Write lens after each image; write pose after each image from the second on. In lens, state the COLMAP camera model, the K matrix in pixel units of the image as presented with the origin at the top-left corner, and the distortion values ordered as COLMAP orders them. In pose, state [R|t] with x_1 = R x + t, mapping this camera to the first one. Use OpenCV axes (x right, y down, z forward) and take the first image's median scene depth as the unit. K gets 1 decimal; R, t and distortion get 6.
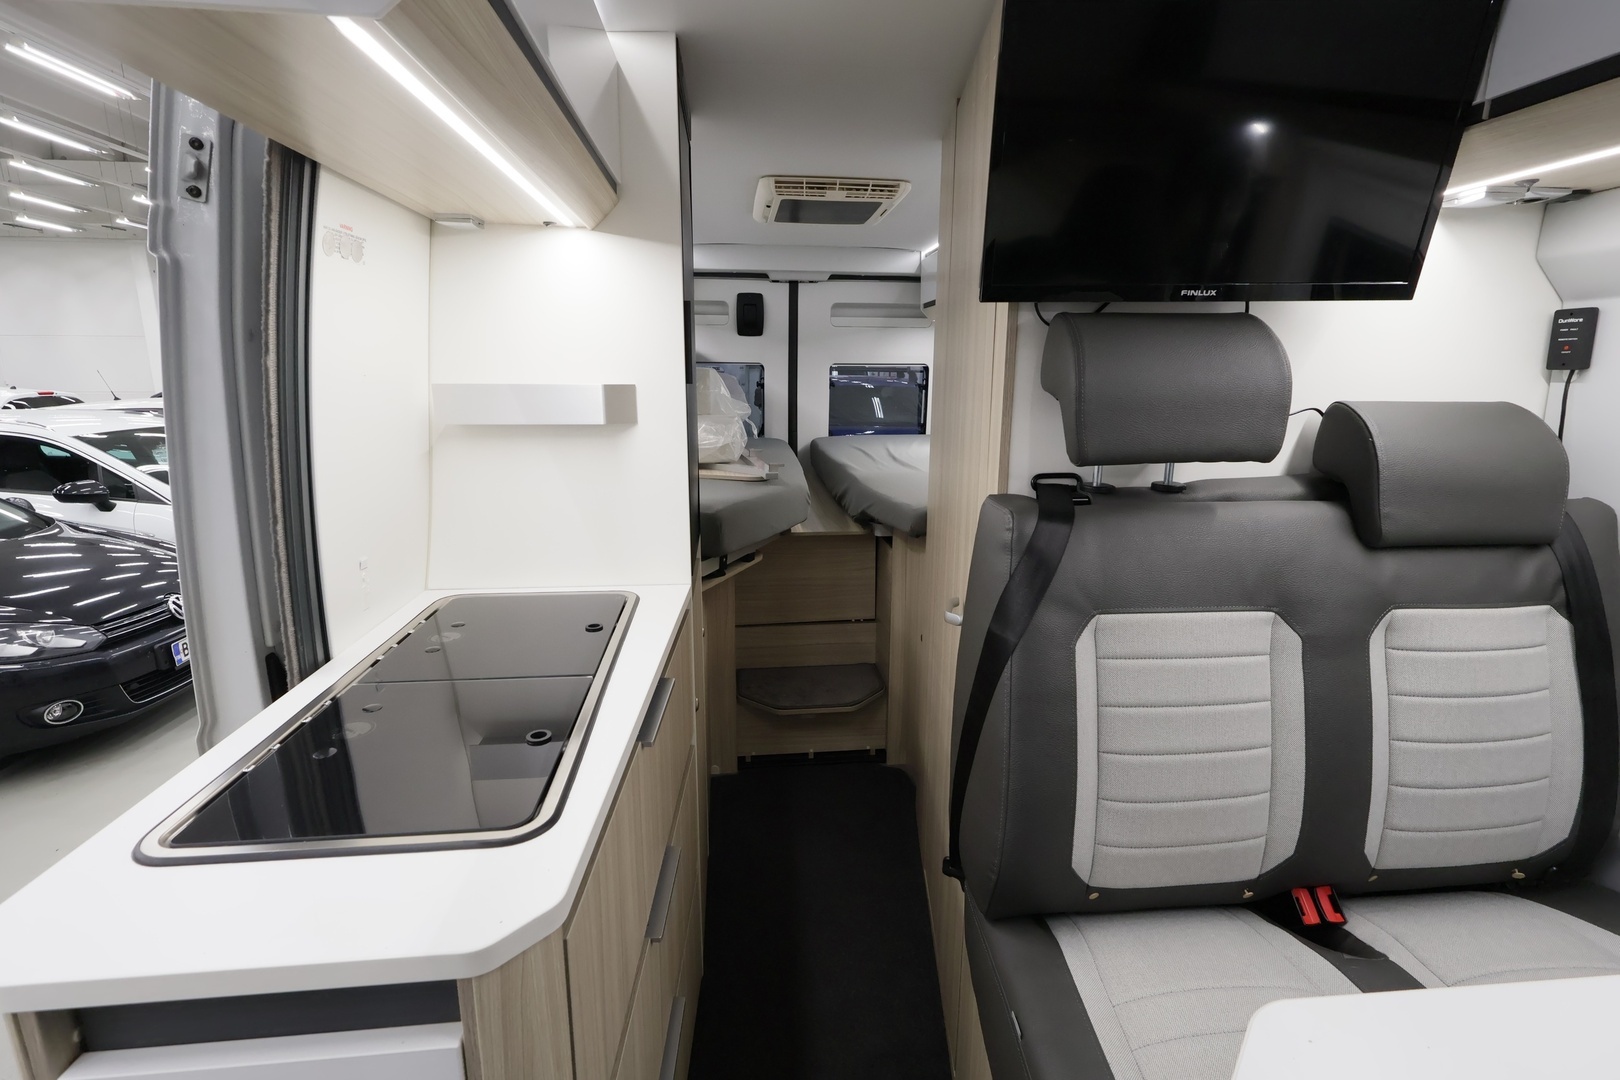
lens RADIAL K [[736.2, 0, 810.0], [0, 736.2, 540.0], [0, 0, 1]] dist [0.011055, 0.000110]
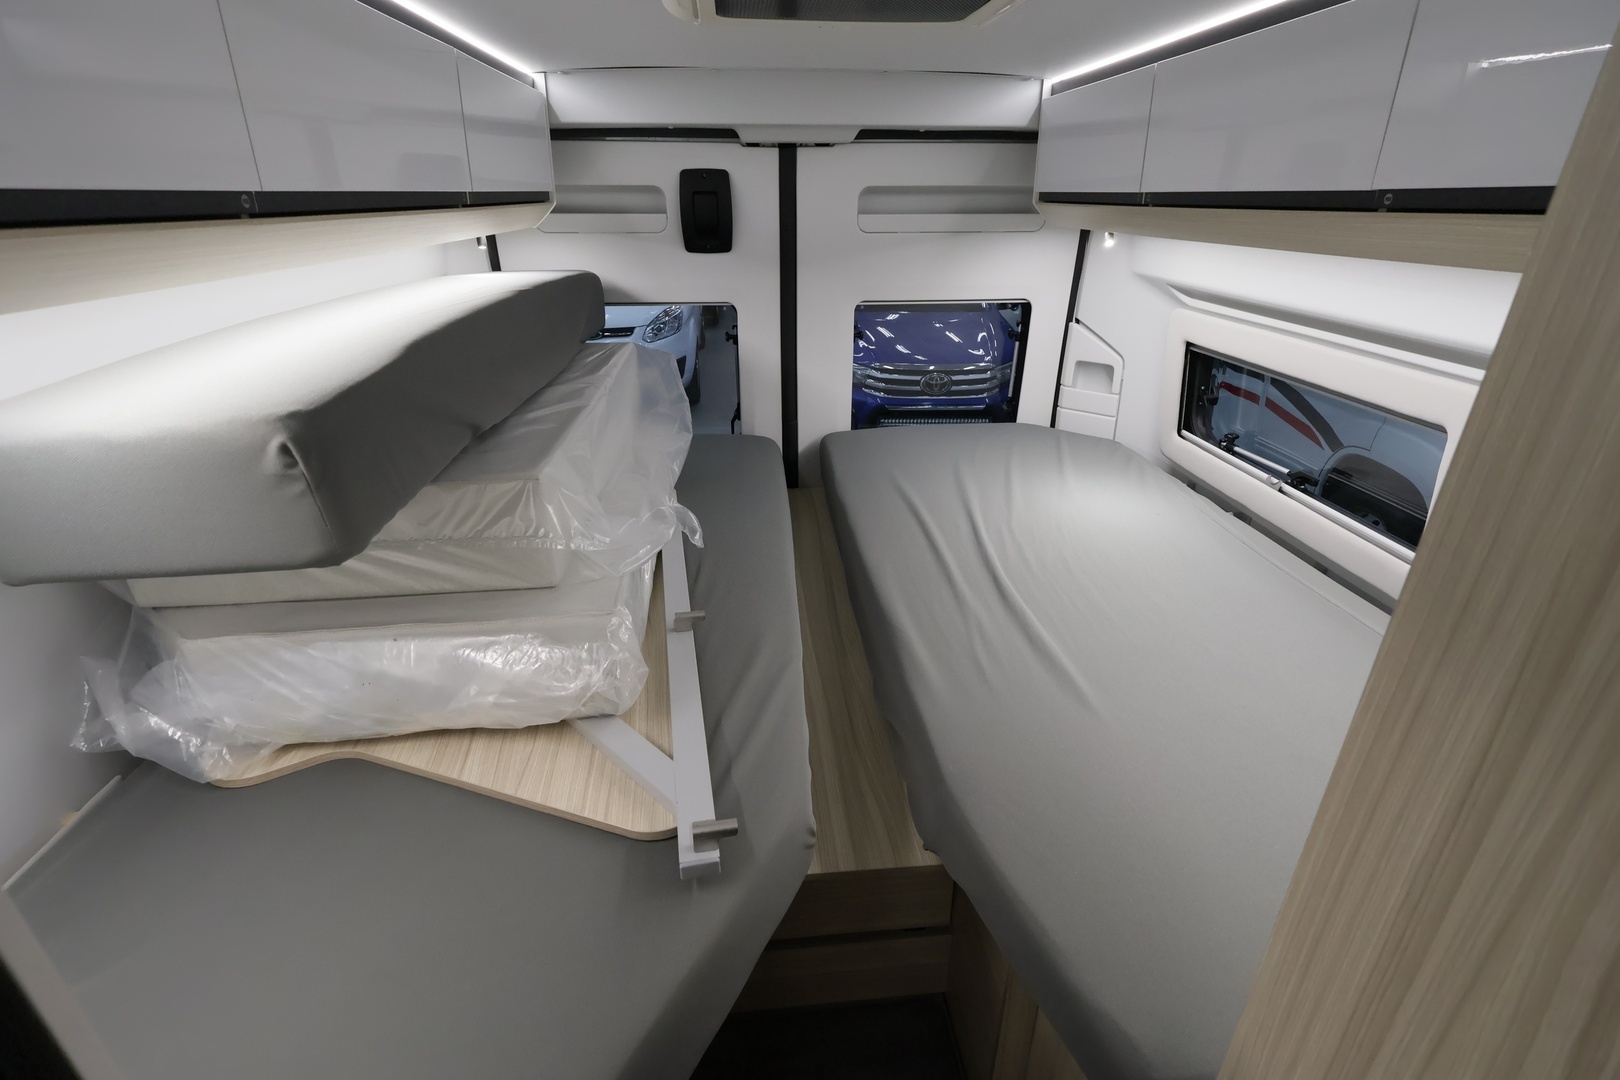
lens RADIAL K [[746.9, 0, 810.0], [0, 746.9, 540.0], [0, 0, 1]] dist [-0.023092, -0.000076]
pose [[0.999624, 0.004767, -0.027020, 0.008790], [-0.000493, 0.987757, 0.155999, -0.153521], [0.027433, -0.155927, 0.987388, 0.430800]]
